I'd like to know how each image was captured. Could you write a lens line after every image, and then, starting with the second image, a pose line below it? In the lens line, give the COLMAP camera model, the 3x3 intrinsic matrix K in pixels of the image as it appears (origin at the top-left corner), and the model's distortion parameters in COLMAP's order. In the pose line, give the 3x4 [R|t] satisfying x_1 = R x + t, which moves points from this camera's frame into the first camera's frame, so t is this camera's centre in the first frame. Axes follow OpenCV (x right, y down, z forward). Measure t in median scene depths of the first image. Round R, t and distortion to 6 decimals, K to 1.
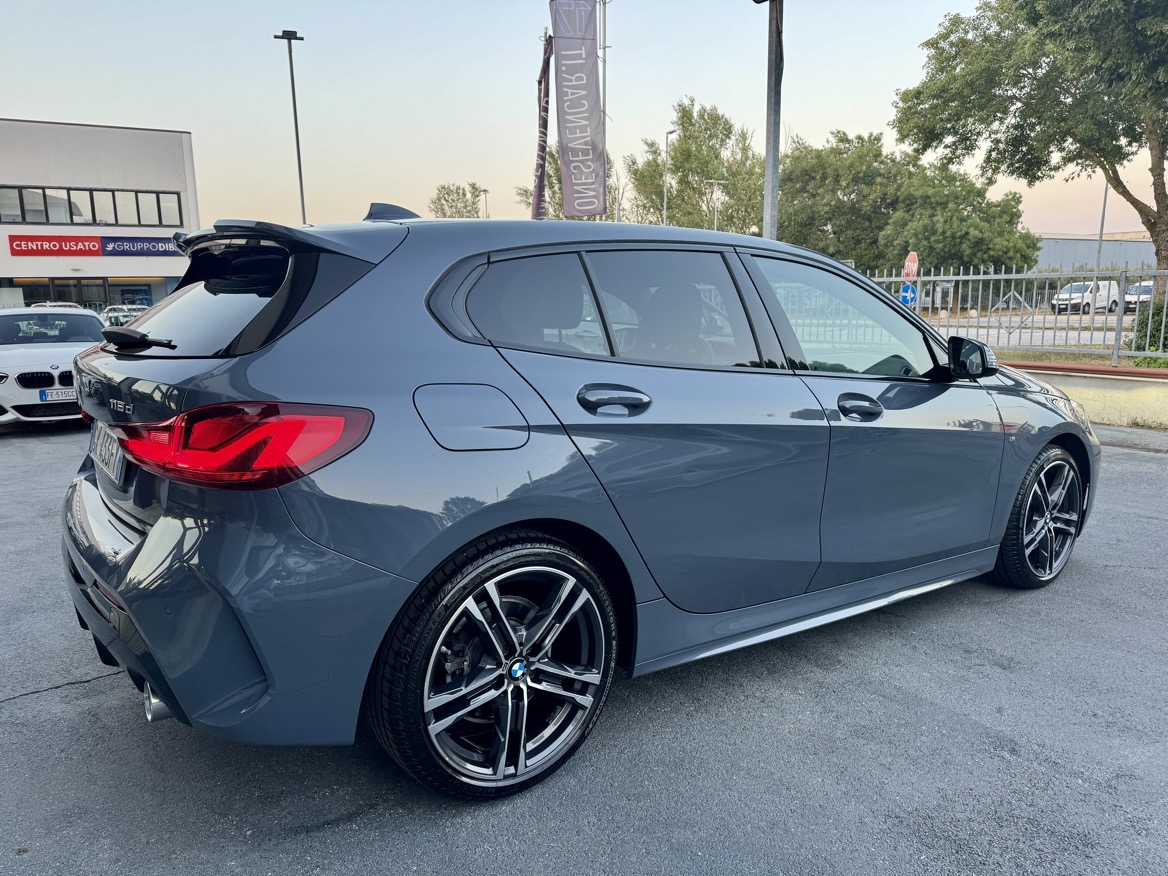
lens RADIAL K [[821.1, 0, 579.3], [0, 821.1, 443.3], [0, 0, 1]] dist [0.028430, -0.032964]
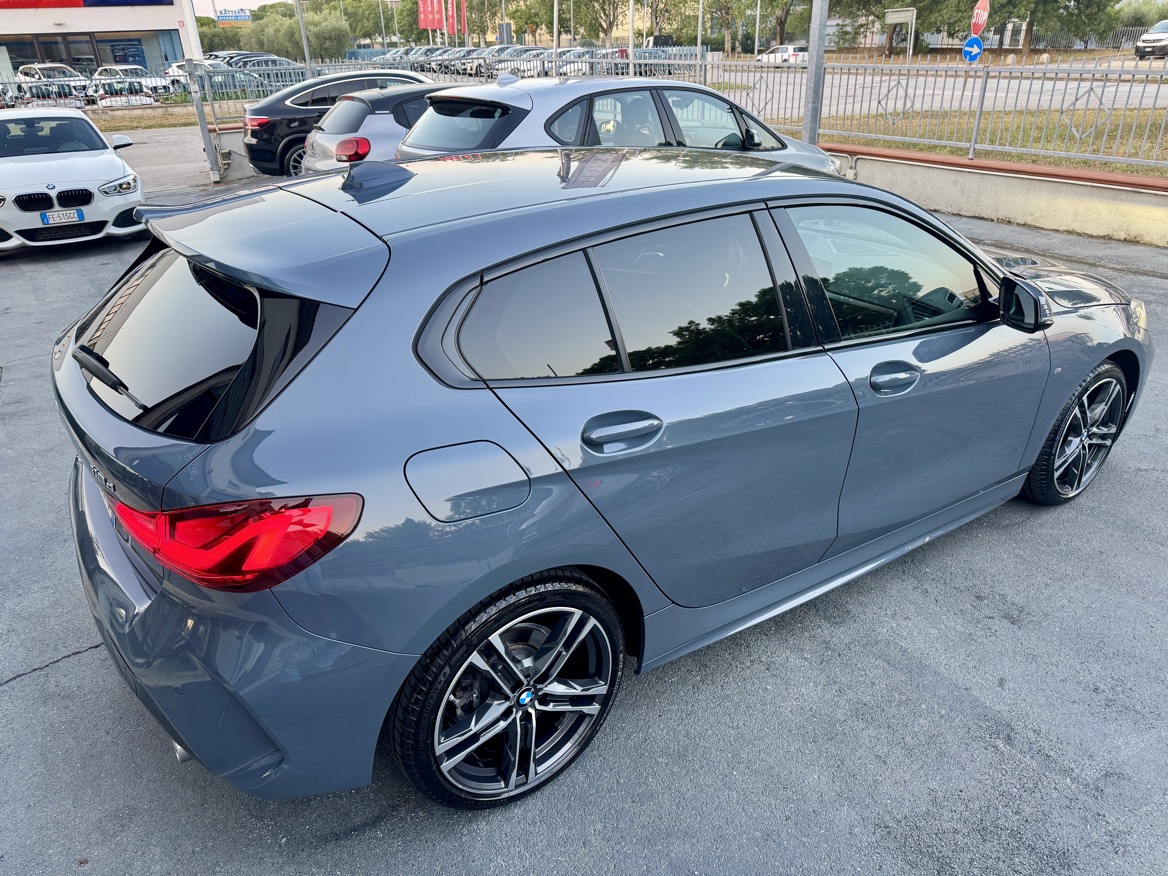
lens RADIAL K [[821.1, 0, 574.6], [0, 821.1, 447.1], [0, 0, 1]] dist [0.028430, -0.032964]
pose [[0.999294, 0.000377, -0.037571, 0.022836], [0.010263, 0.959178, 0.282618, -0.290932], [0.036143, -0.282804, 0.958497, 0.097670]]
